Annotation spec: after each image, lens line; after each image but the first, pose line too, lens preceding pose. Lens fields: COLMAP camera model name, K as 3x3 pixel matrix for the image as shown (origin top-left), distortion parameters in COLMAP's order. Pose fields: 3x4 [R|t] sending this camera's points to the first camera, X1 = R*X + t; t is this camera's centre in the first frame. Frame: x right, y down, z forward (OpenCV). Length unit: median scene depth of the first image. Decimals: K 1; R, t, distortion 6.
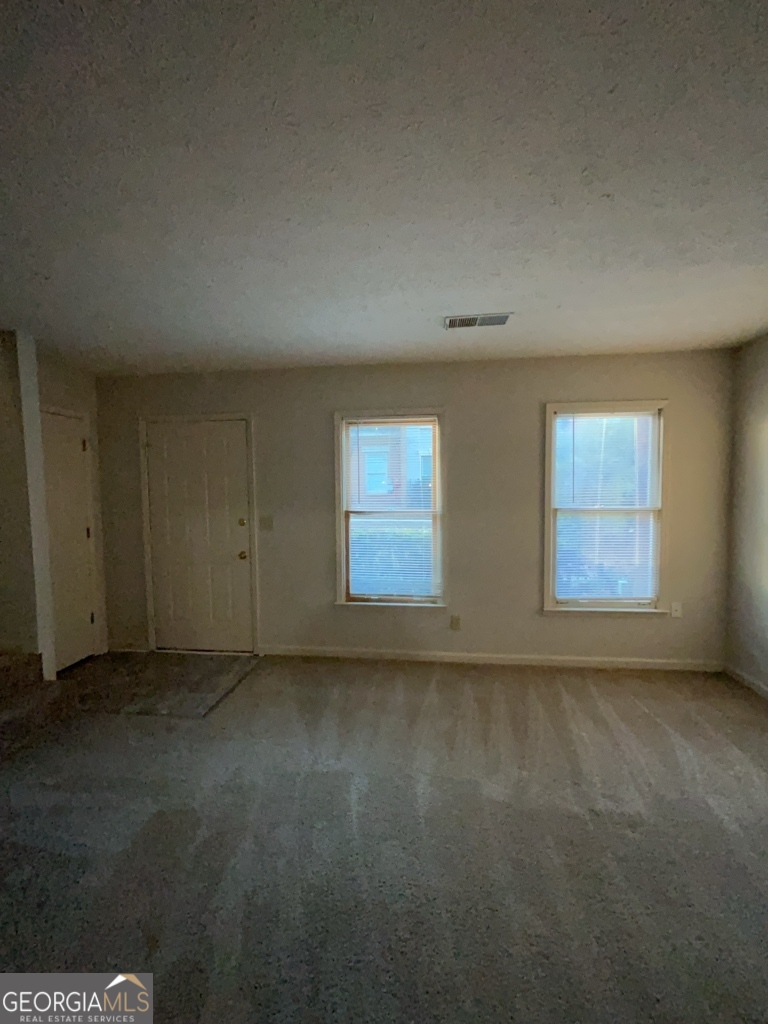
lens RADIAL K [[409.0, 0, 385.4], [0, 409.0, 508.8], [0, 0, 1]] dist [-0.002451, 0.000109]
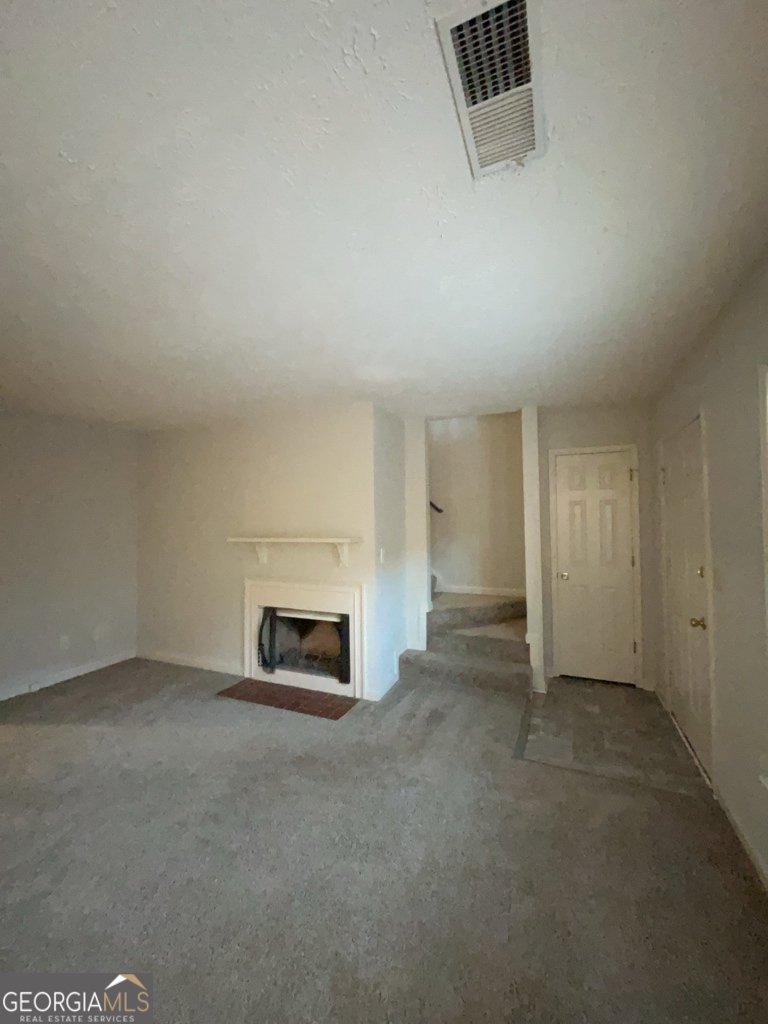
lens RADIAL K [[409.0, 0, 385.4], [0, 409.0, 508.8], [0, 0, 1]] dist [-0.002451, 0.000109]
pose [[-0.350446, -0.020857, -0.936351, 0.442350], [-0.026760, 0.999567, -0.012249, -0.042697], [0.936201, 0.020764, -0.350852, 0.790278]]
